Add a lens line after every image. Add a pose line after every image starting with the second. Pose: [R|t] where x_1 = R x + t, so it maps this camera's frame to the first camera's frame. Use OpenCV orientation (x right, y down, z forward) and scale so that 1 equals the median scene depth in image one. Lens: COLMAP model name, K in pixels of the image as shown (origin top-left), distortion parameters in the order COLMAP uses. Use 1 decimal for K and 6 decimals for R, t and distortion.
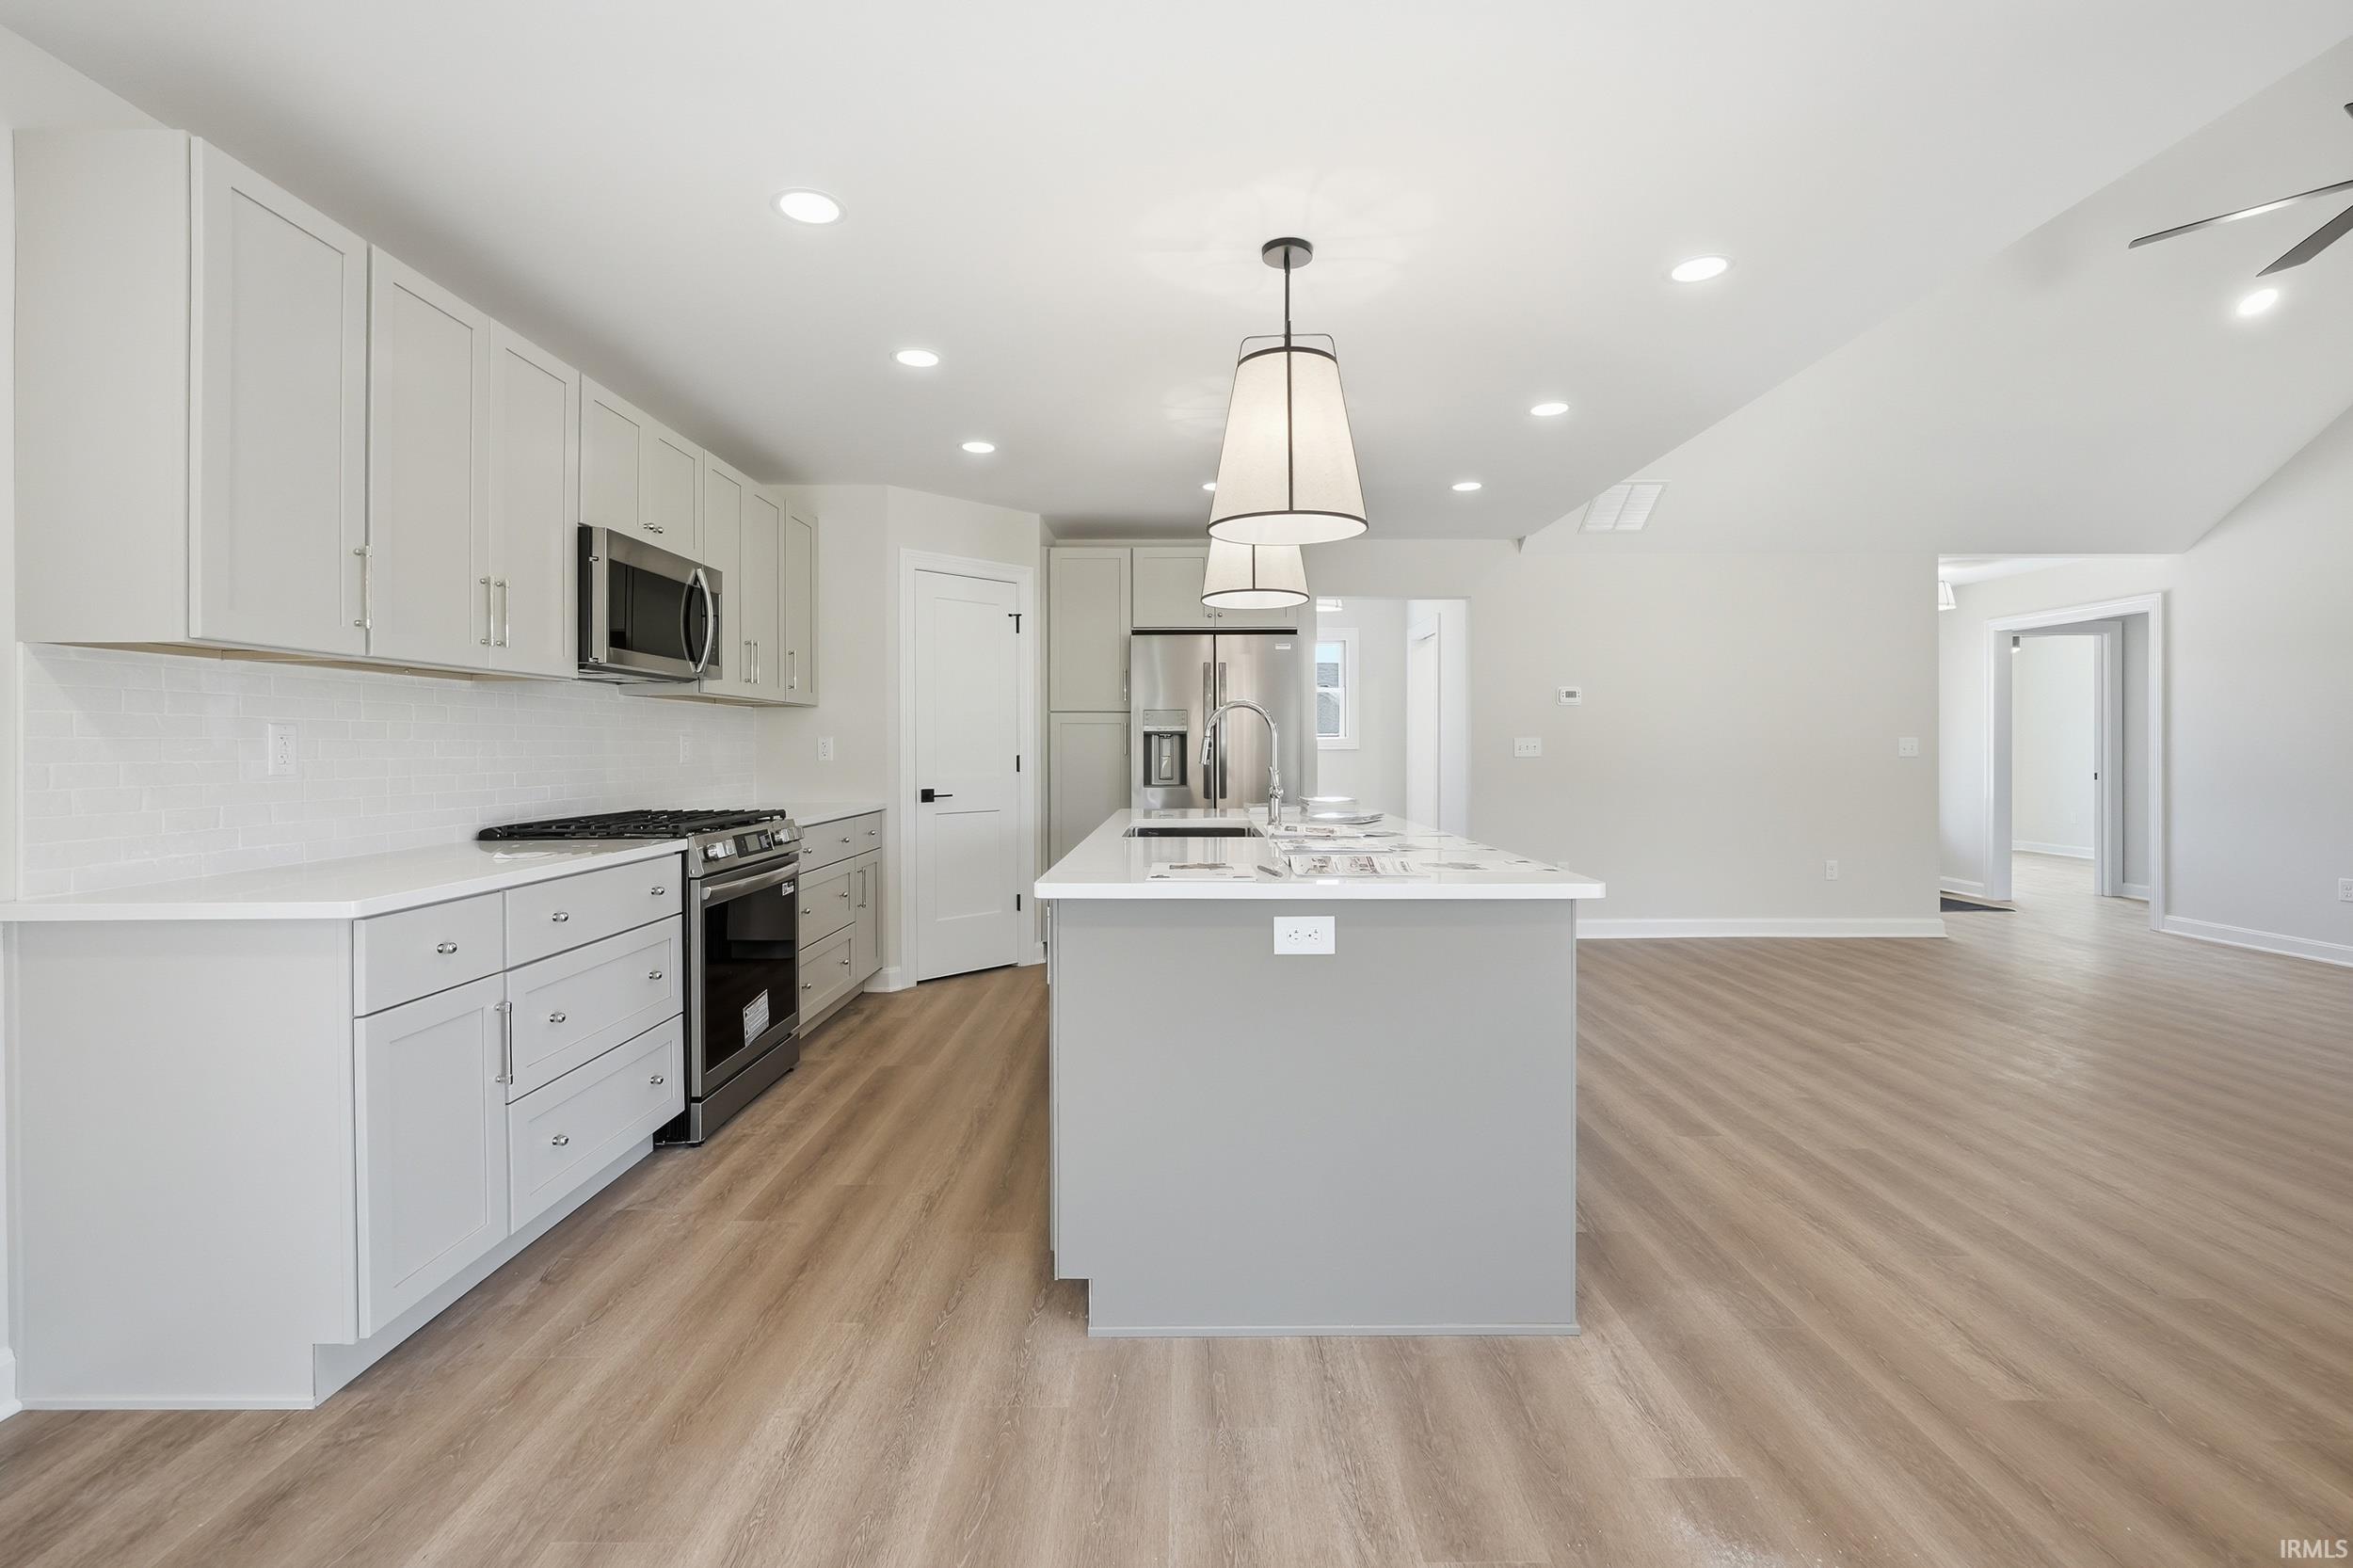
lens RADIAL K [[1011.1, 0, 1180.4], [0, 1011.1, 748.9], [0, 0, 1]] dist [-0.015718, 0.005054]
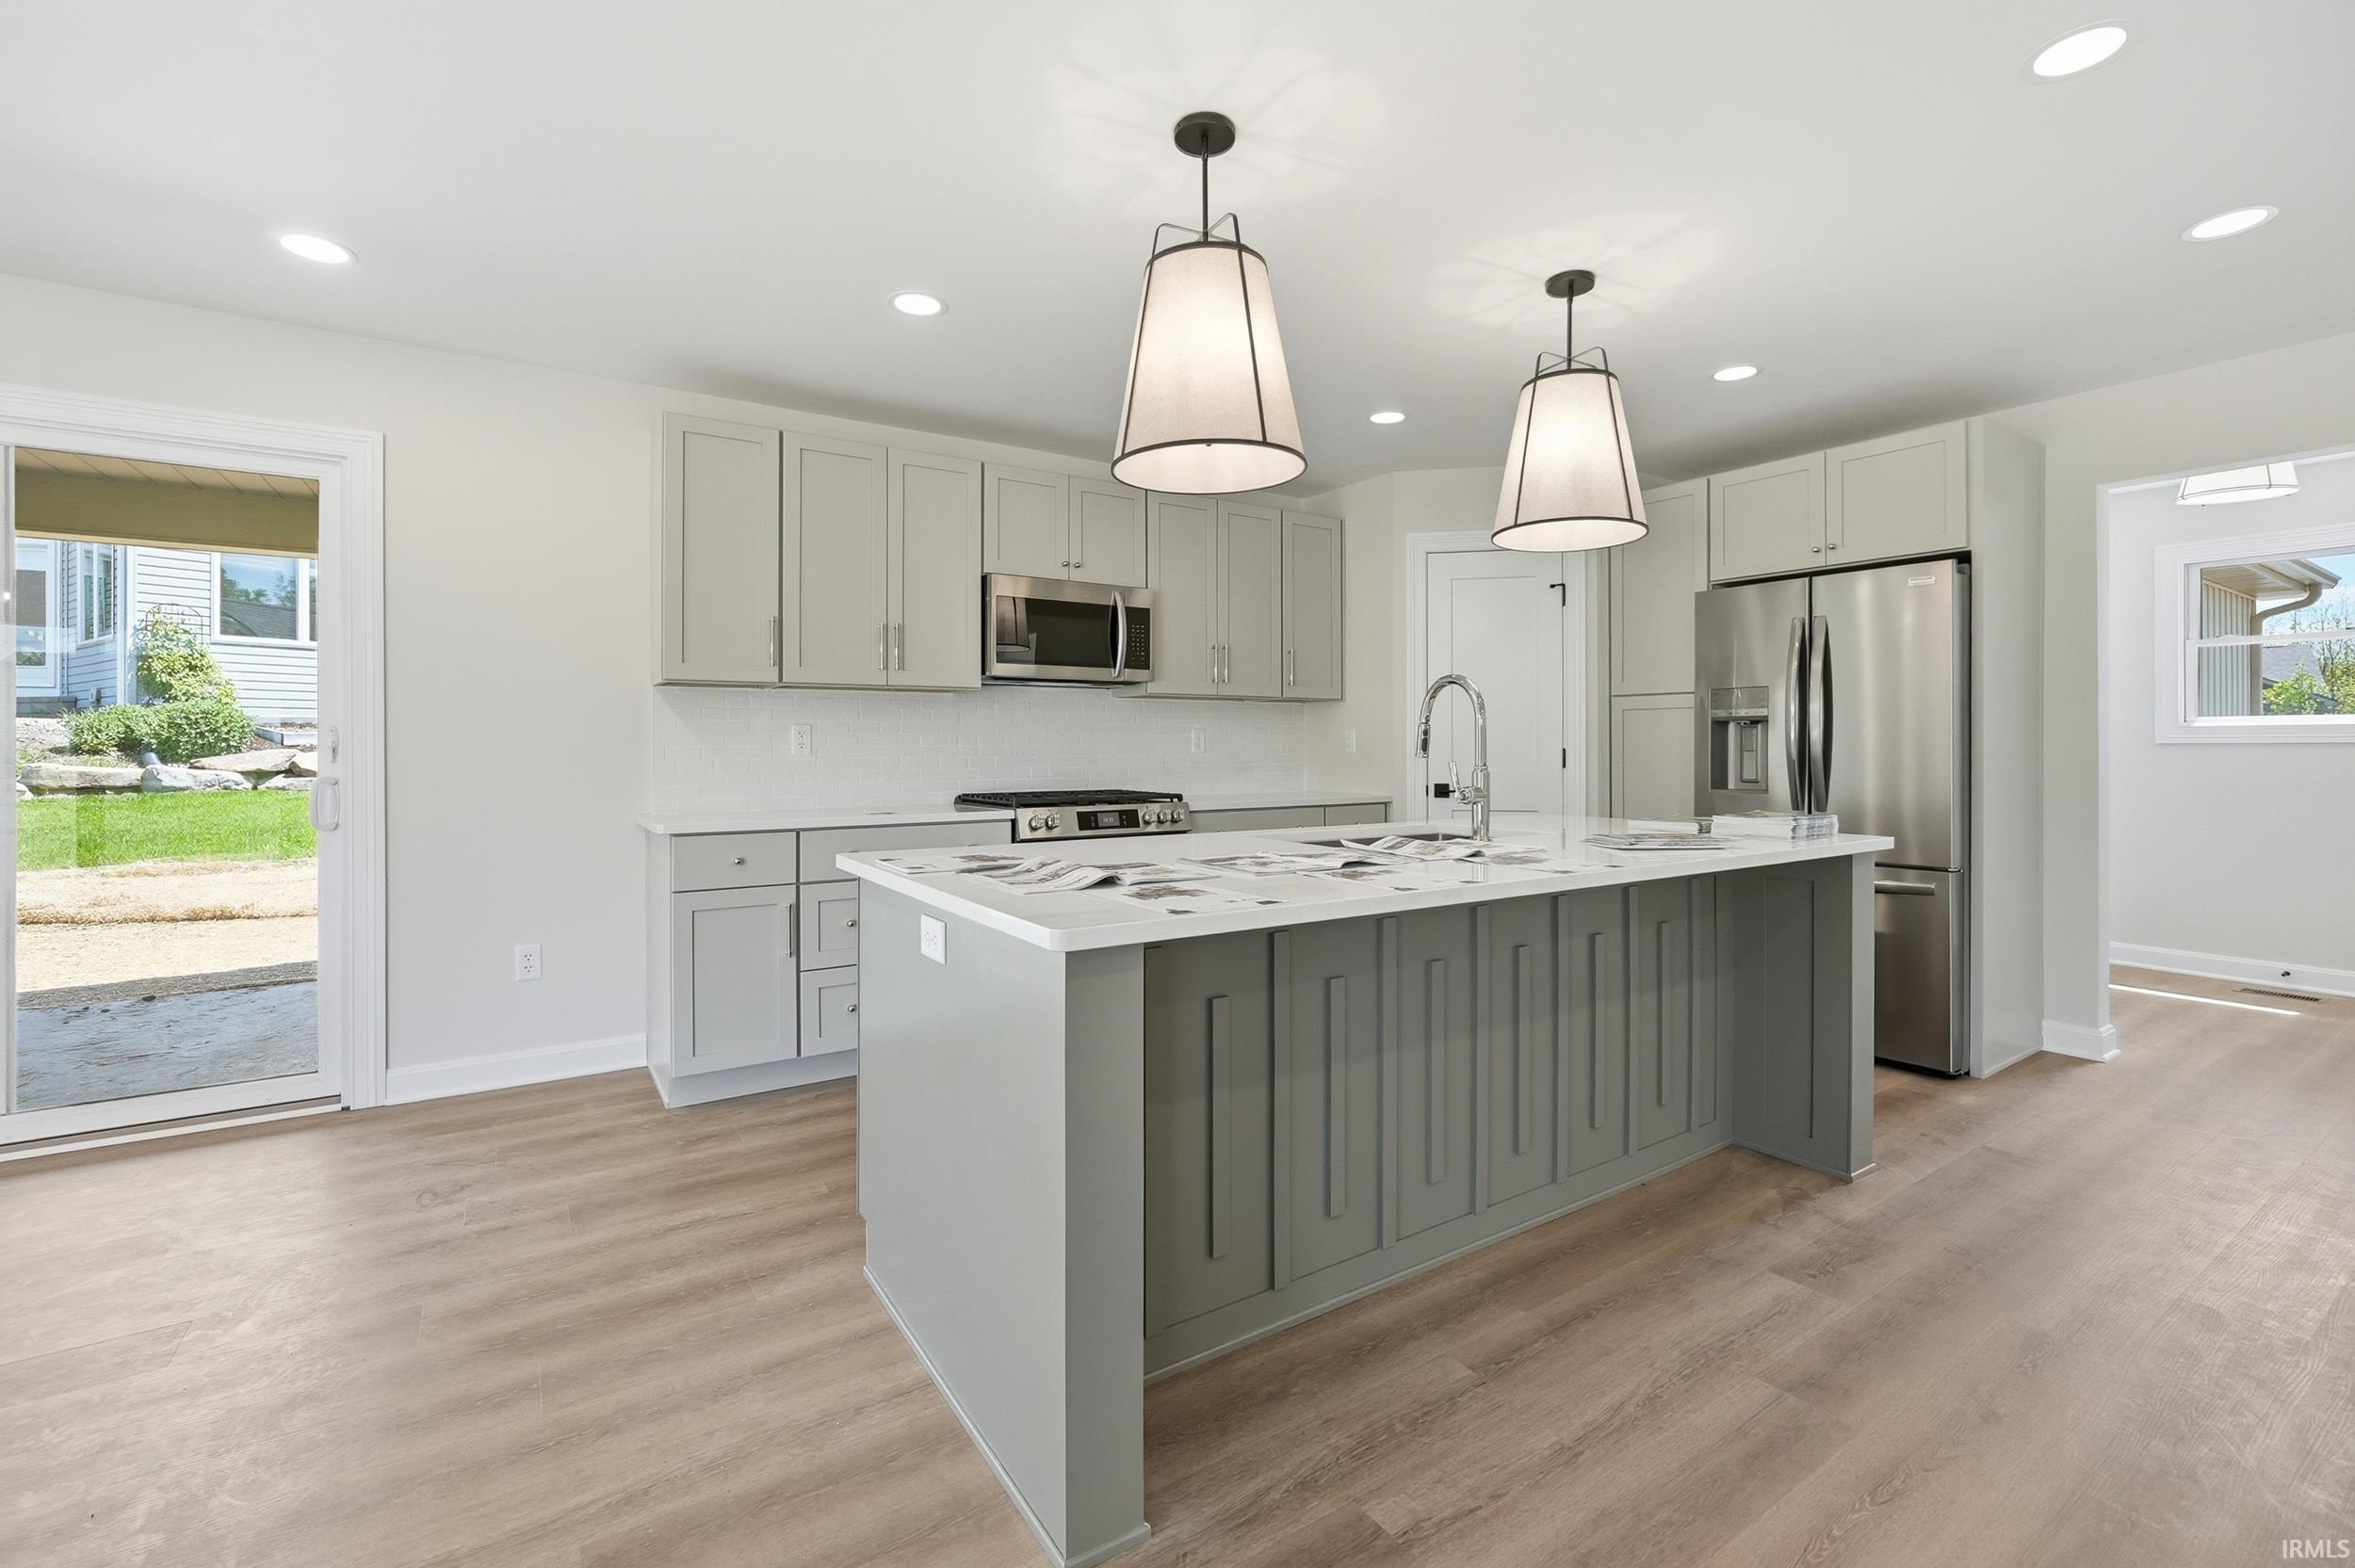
lens RADIAL K [[1011.8, 0, 1181.6], [0, 1011.8, 752.0], [0, 0, 1]] dist [-0.015718, 0.005054]
pose [[0.554687, 0.005838, -0.832039, 0.572689], [-0.000839, 0.999979, 0.006457, 0.006191], [0.832059, -0.002883, 0.554680, 0.389361]]
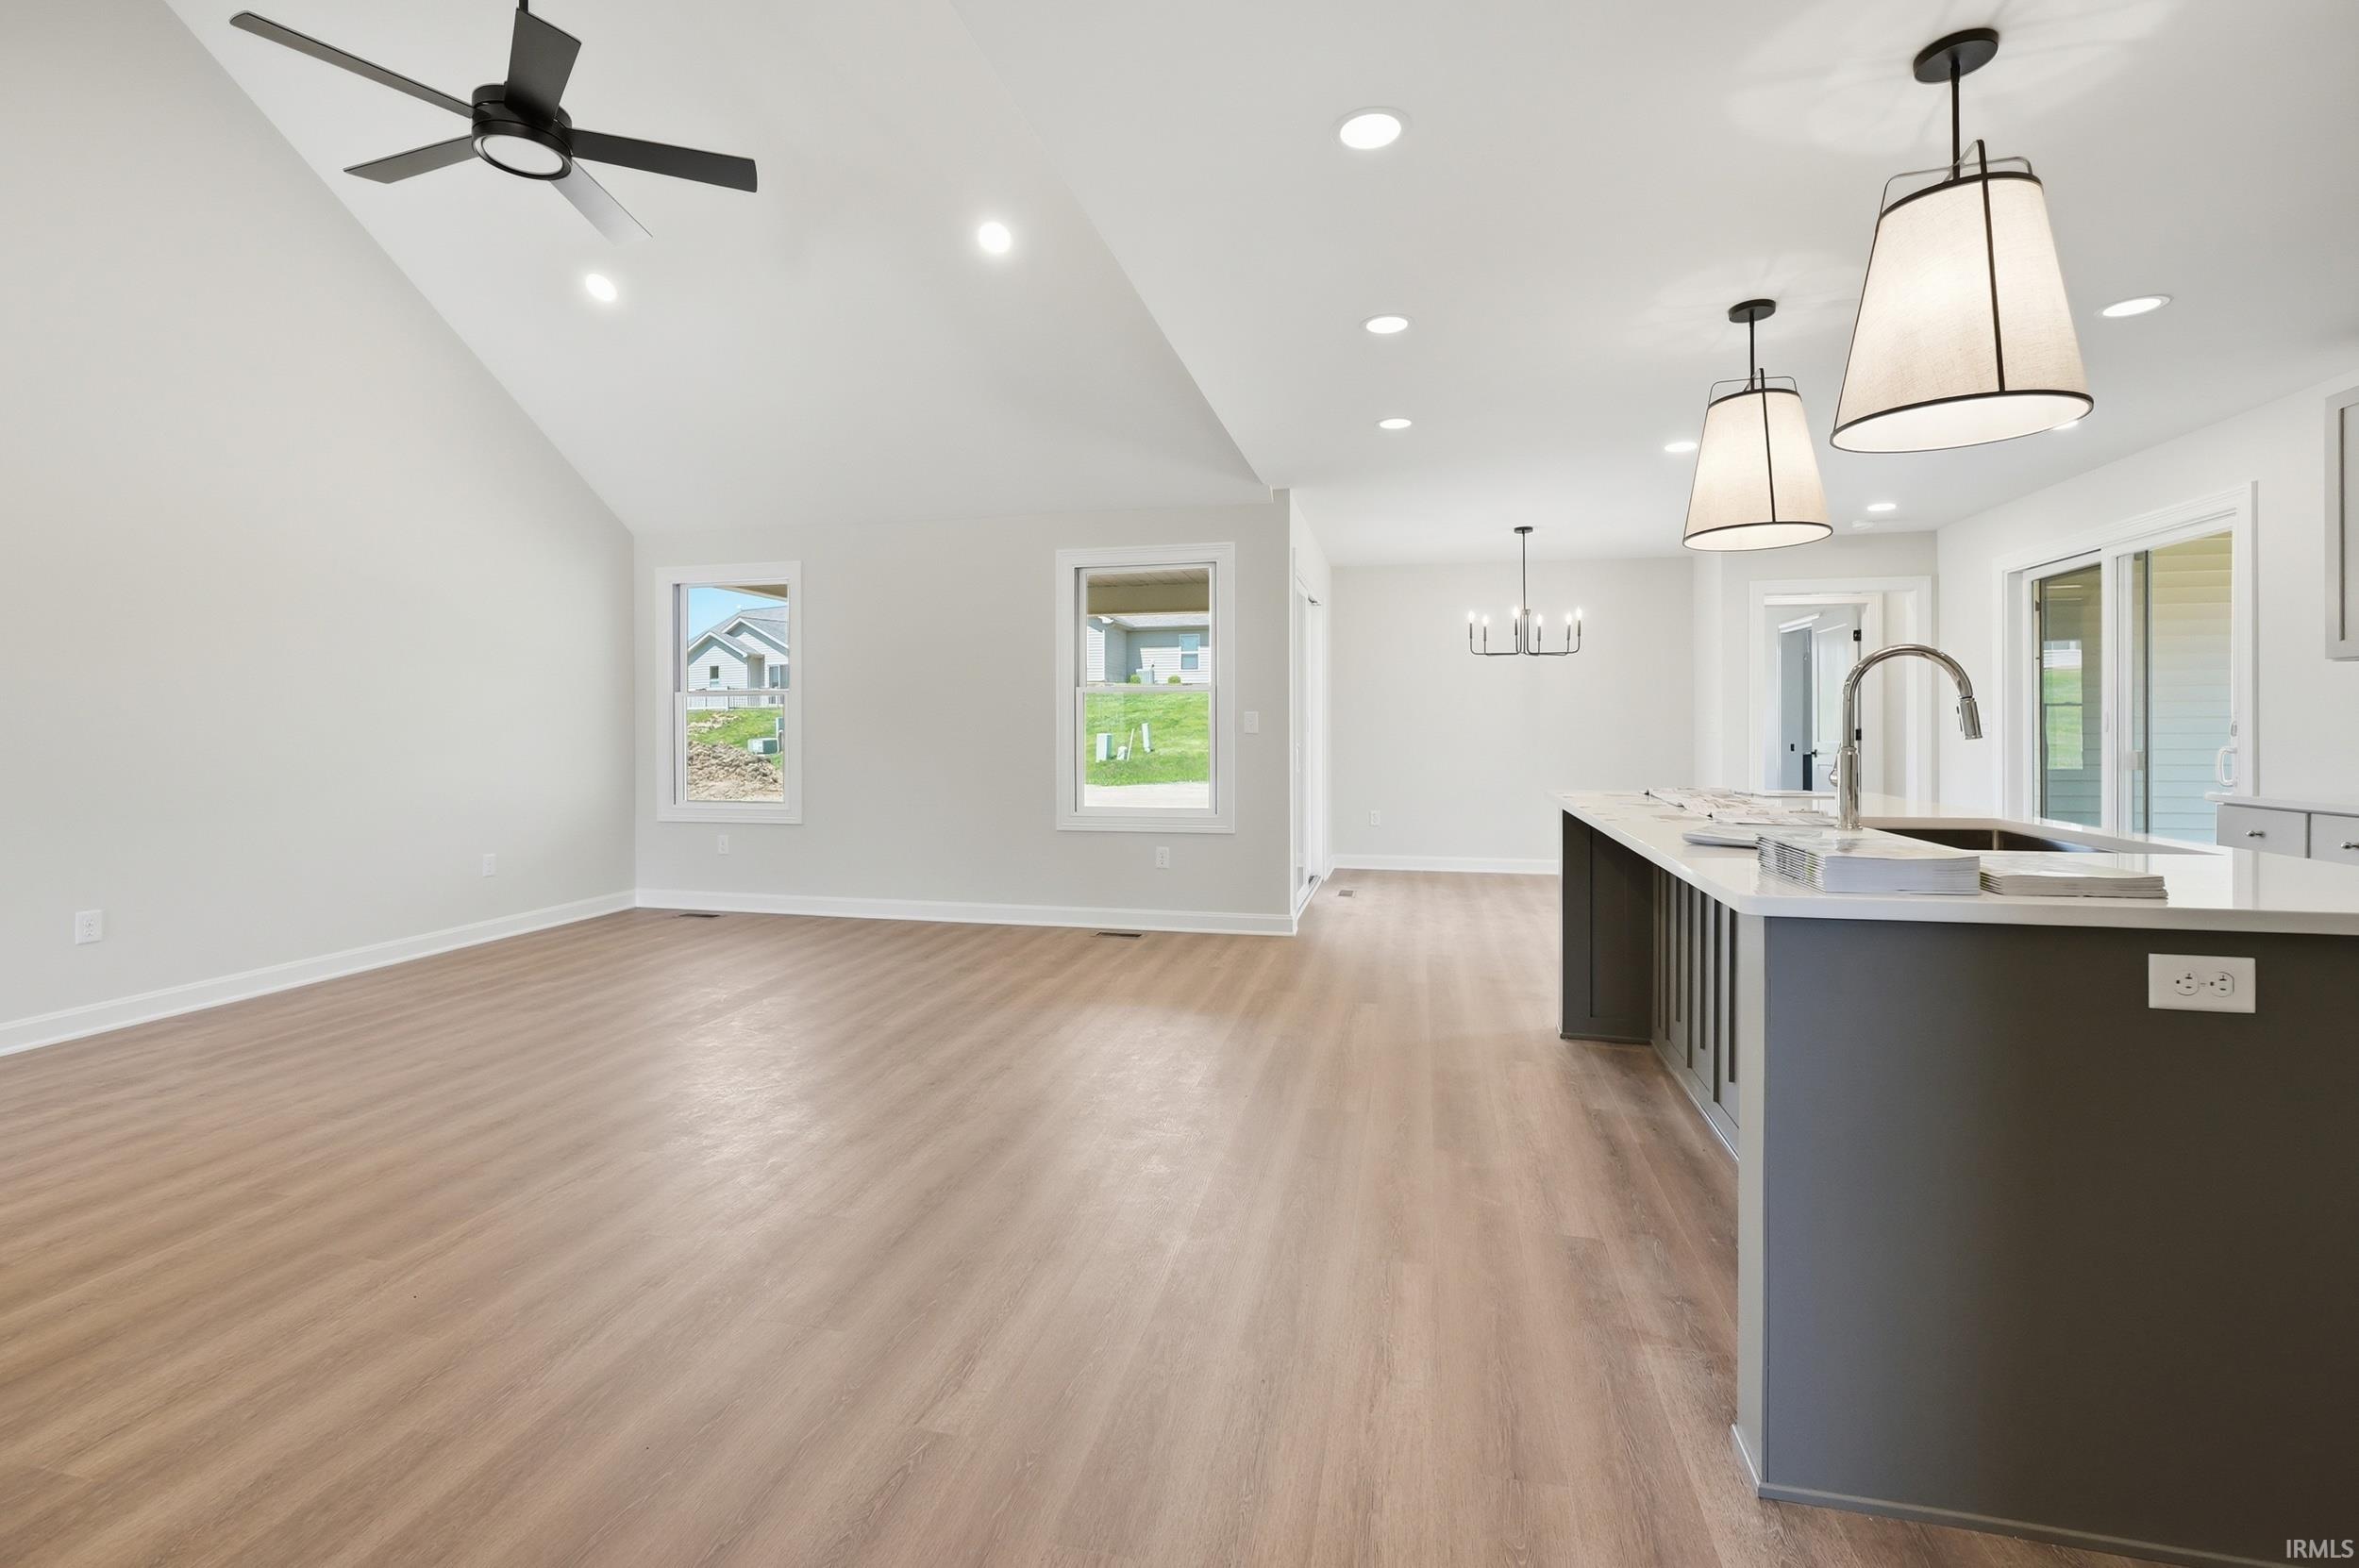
lens RADIAL K [[1013.6, 0, 1194.1], [0, 1013.6, 747.2], [0, 0, 1]] dist [-0.015718, 0.005054]
pose [[-0.975504, 0.000872, 0.219980, 0.368098], [0.005500, 0.999776, 0.020429, 0.003282], [-0.219913, 0.021139, -0.975290, 1.714297]]
